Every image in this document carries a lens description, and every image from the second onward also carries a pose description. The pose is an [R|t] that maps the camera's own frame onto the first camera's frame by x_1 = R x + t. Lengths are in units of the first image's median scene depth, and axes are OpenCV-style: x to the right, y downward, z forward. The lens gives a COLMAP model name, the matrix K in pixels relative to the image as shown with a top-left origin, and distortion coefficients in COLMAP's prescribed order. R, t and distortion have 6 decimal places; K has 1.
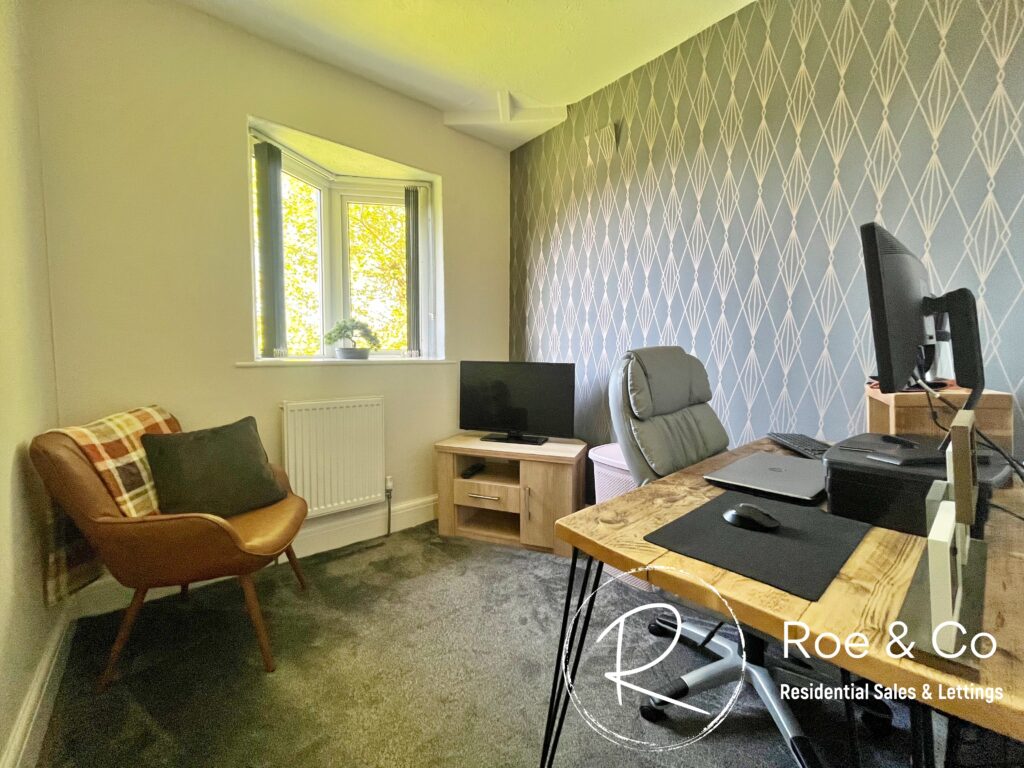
lens RADIAL K [[413.4, 0, 514.8], [0, 413.4, 381.3], [0, 0, 1]] dist [-0.001382, -0.000538]
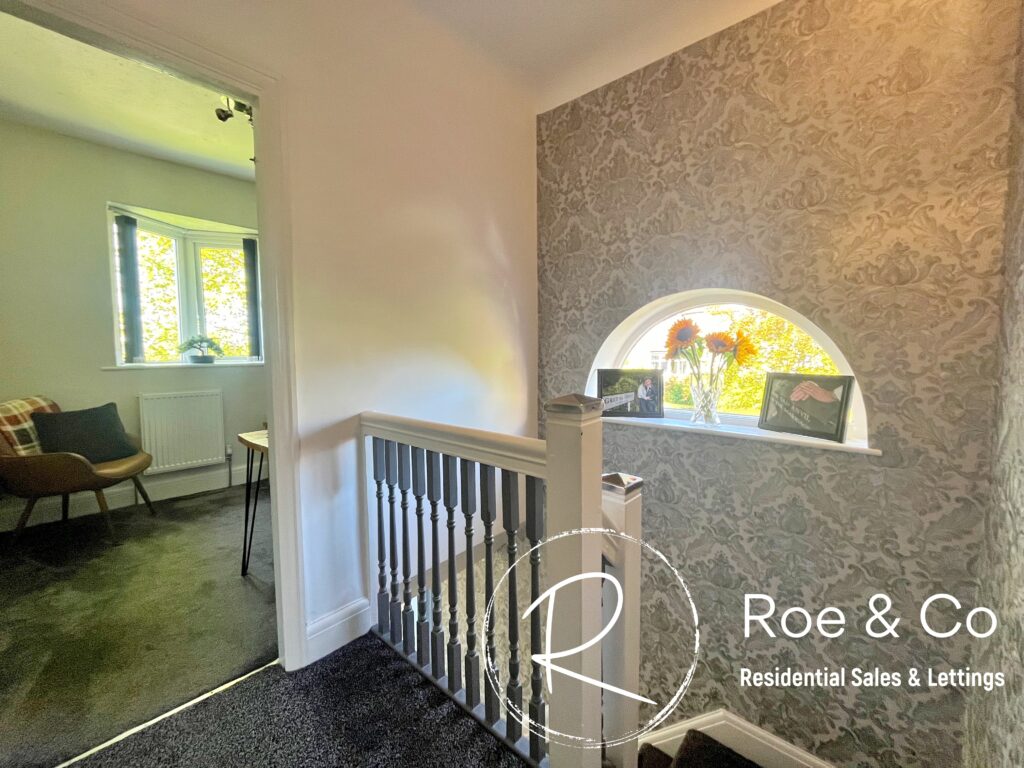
lens RADIAL K [[413.4, 0, 509.1], [0, 413.4, 382.6], [0, 0, 1]] dist [-0.001382, -0.000538]
pose [[0.993155, -0.029647, 0.112975, 0.644997], [0.030197, 0.999539, -0.003163, 0.062826], [-0.112829, 0.006553, 0.993593, -0.676942]]
